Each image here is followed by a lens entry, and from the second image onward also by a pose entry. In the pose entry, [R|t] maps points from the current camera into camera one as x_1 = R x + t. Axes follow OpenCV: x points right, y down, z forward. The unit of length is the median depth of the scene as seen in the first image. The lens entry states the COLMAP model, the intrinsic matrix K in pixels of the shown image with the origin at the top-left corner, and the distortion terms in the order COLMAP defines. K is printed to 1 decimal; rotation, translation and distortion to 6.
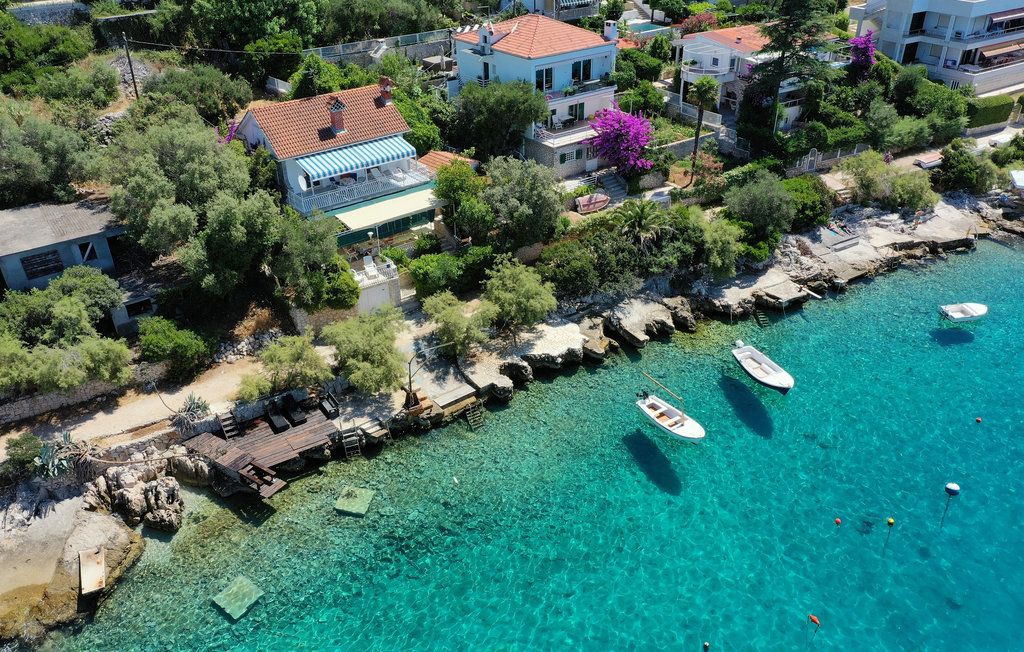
lens RADIAL K [[800.3, 0, 511.9], [0, 800.3, 328.5], [0, 0, 1]] dist [0.005016, -0.003223]
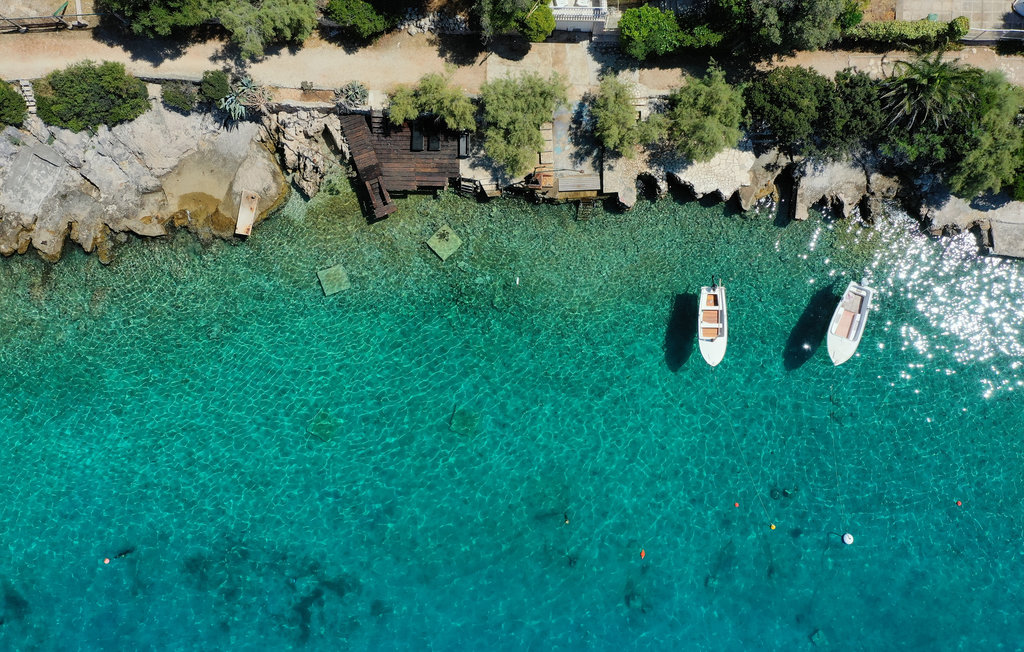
lens RADIAL K [[800.3, 0, 519.8], [0, 800.3, 331.3], [0, 0, 1]] dist [0.005016, -0.003223]
pose [[0.810502, 0.584797, -0.033158, 0.011023], [-0.292802, 0.453538, 0.841766, -0.626203], [0.507301, -0.672544, 0.538823, 0.257795]]
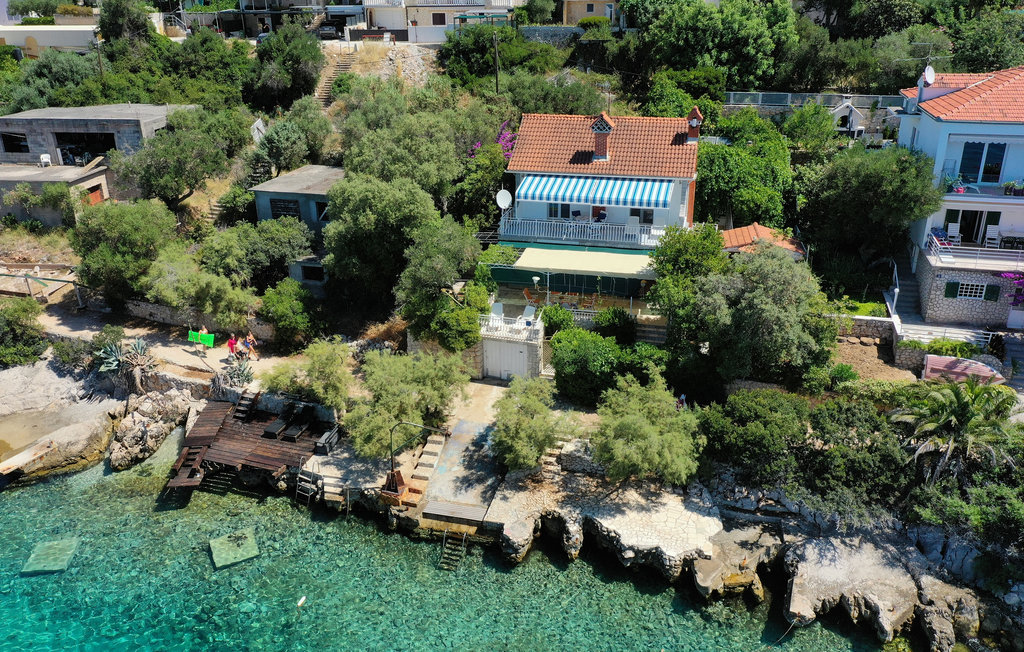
lens RADIAL K [[800.3, 0, 509.8], [0, 800.3, 309.0], [0, 0, 1]] dist [0.005016, -0.003223]
pose [[0.606864, 0.304019, -0.734363, 0.384486], [-0.405161, 0.913222, 0.043247, -0.116524], [0.683784, 0.271290, 0.677378, 0.476843]]
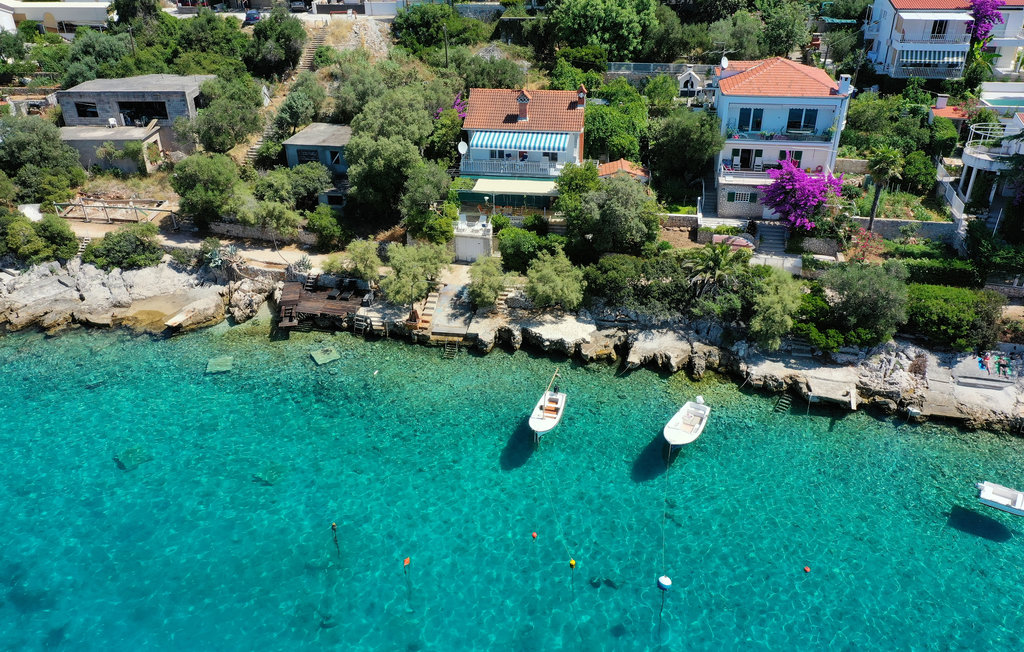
lens RADIAL K [[800.3, 0, 510.4], [0, 800.3, 329.9], [0, 0, 1]] dist [0.005016, -0.003223]
pose [[0.687682, 0.354228, -0.633732, 0.719746], [-0.374891, 0.920772, 0.107865, -0.079003], [0.621732, 0.163404, 0.765996, 0.103484]]
